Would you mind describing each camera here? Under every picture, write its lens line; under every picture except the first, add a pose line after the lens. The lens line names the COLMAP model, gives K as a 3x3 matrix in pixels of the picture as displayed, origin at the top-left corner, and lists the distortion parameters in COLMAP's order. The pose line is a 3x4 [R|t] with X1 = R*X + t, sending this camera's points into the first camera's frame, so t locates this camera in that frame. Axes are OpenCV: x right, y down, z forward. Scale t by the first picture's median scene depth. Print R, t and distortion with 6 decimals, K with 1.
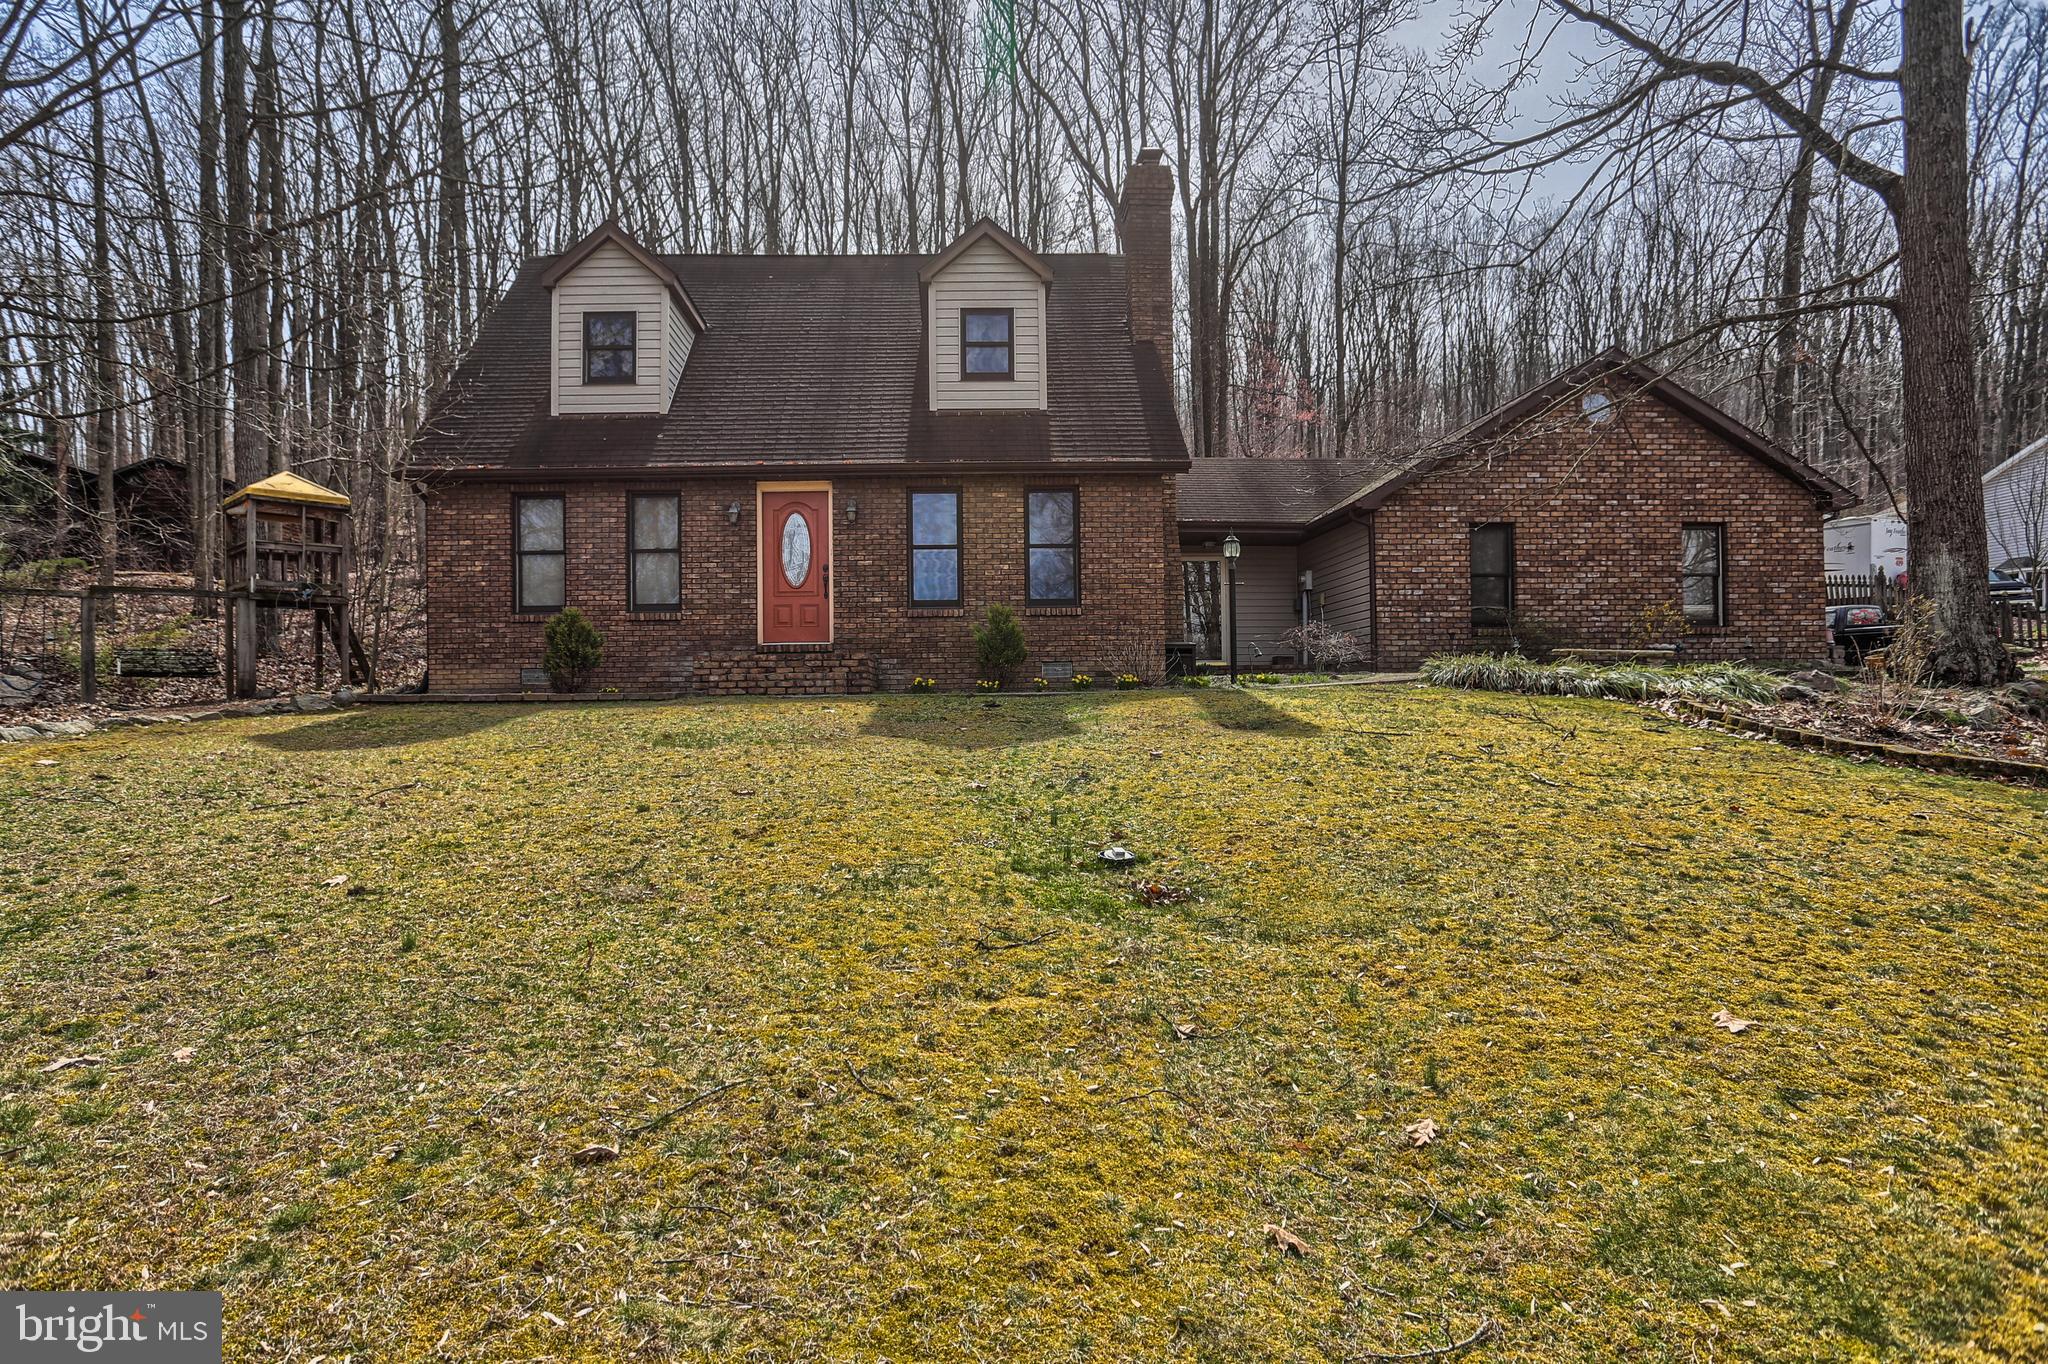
lens RADIAL K [[951.4, 0, 1029.9], [0, 951.4, 695.3], [0, 0, 1]] dist [-0.032085, -0.000064]
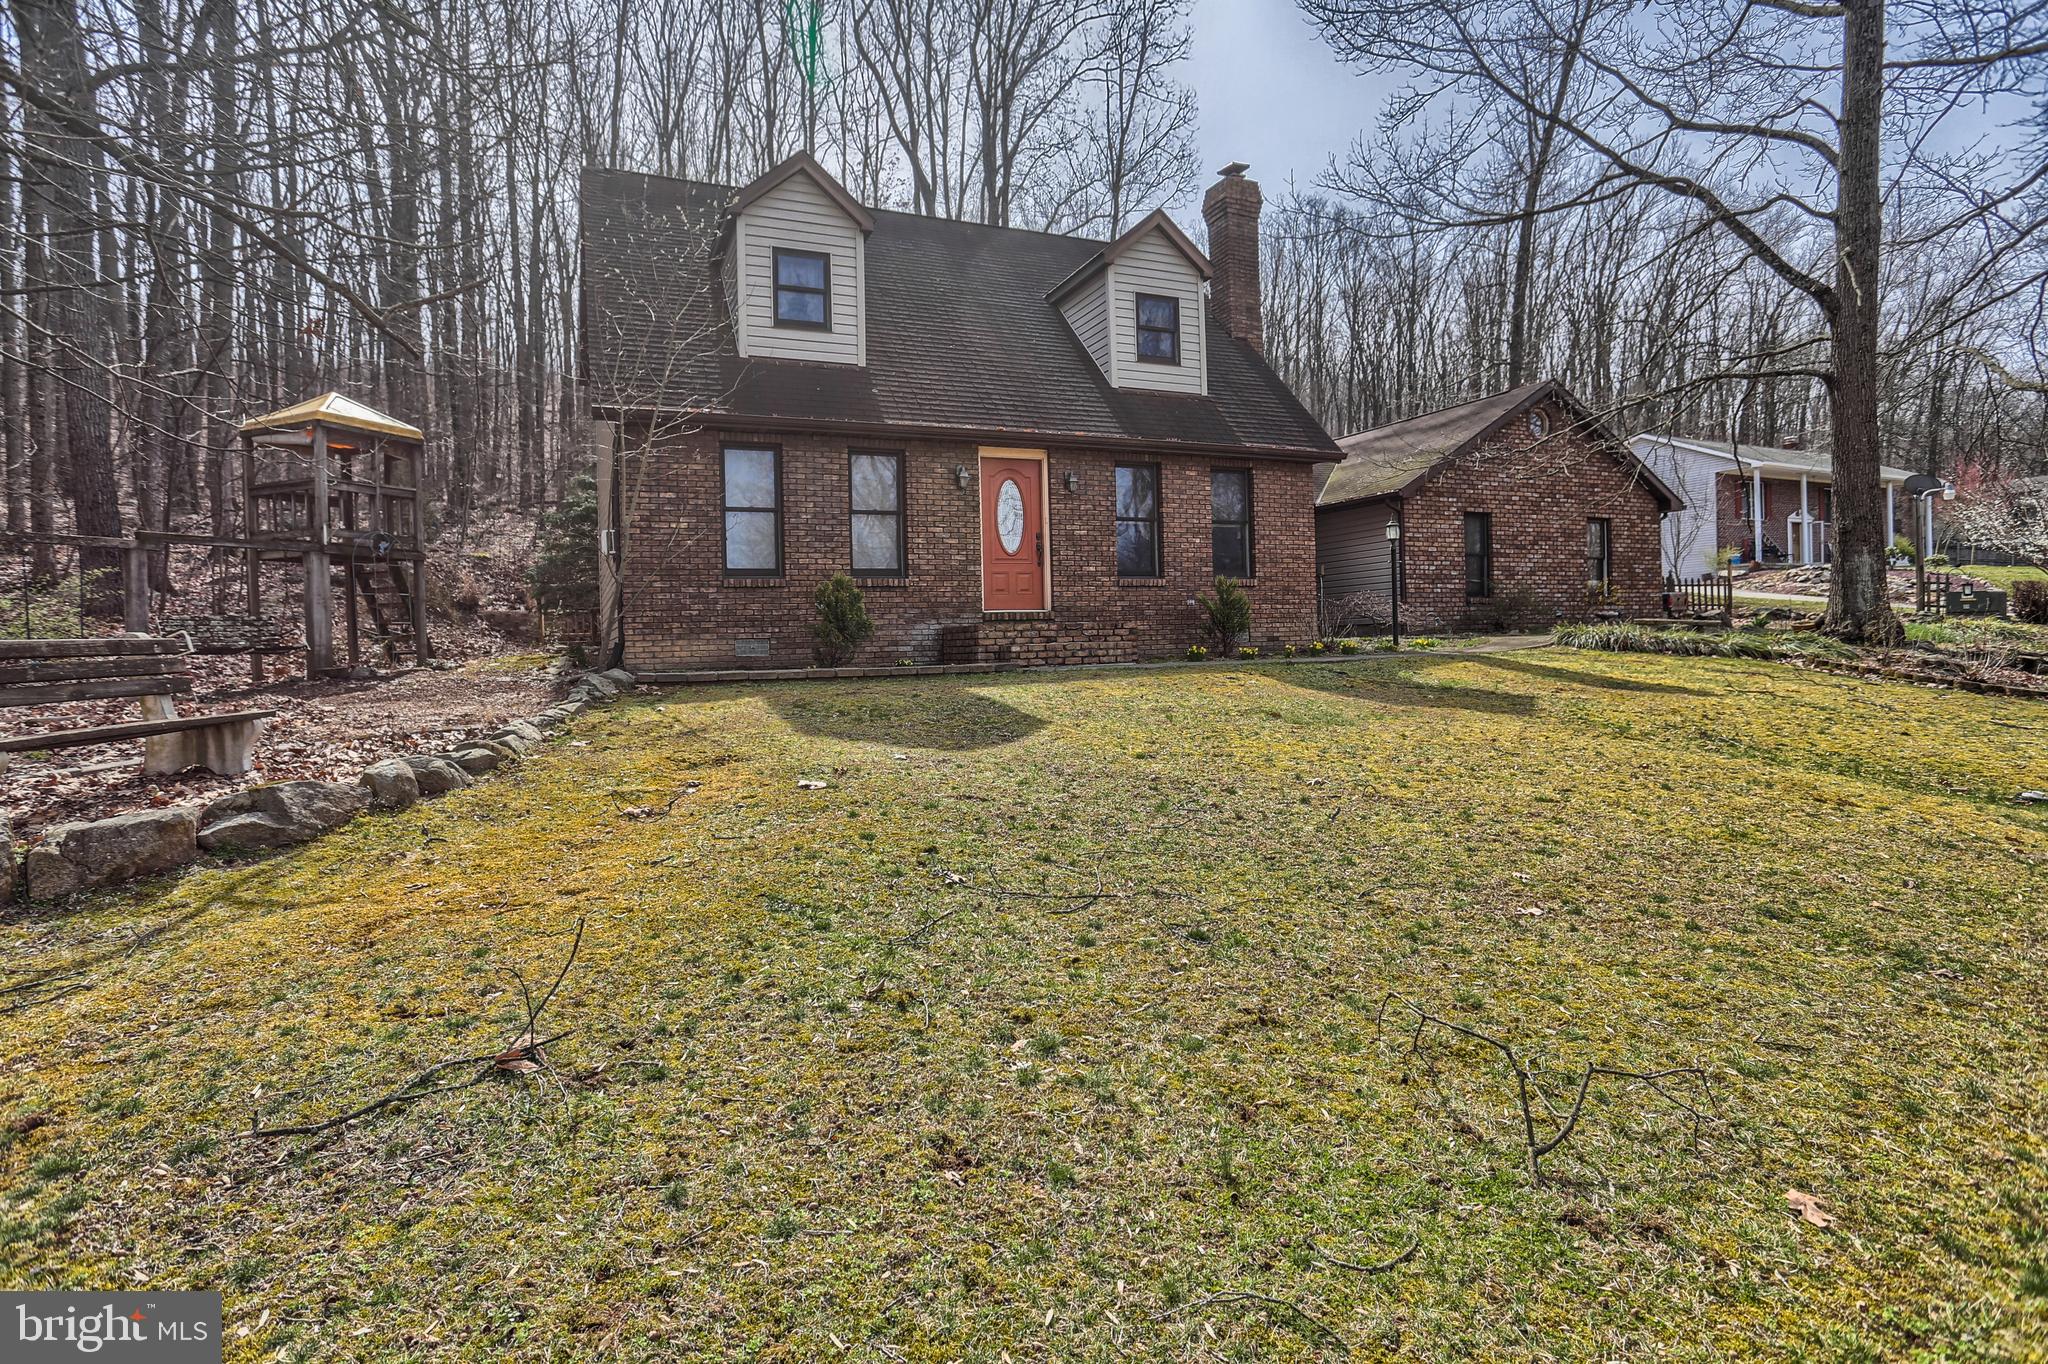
lens RADIAL K [[1053.0, 0, 1042.0], [0, 1053.0, 676.5], [0, 0, 1]] dist [-0.053389, 0.027090]
pose [[0.915860, -0.027204, 0.400576, -0.618435], [0.028439, 0.999591, 0.002863, 0.010966], [-0.400490, 0.008769, 0.916259, -0.018960]]
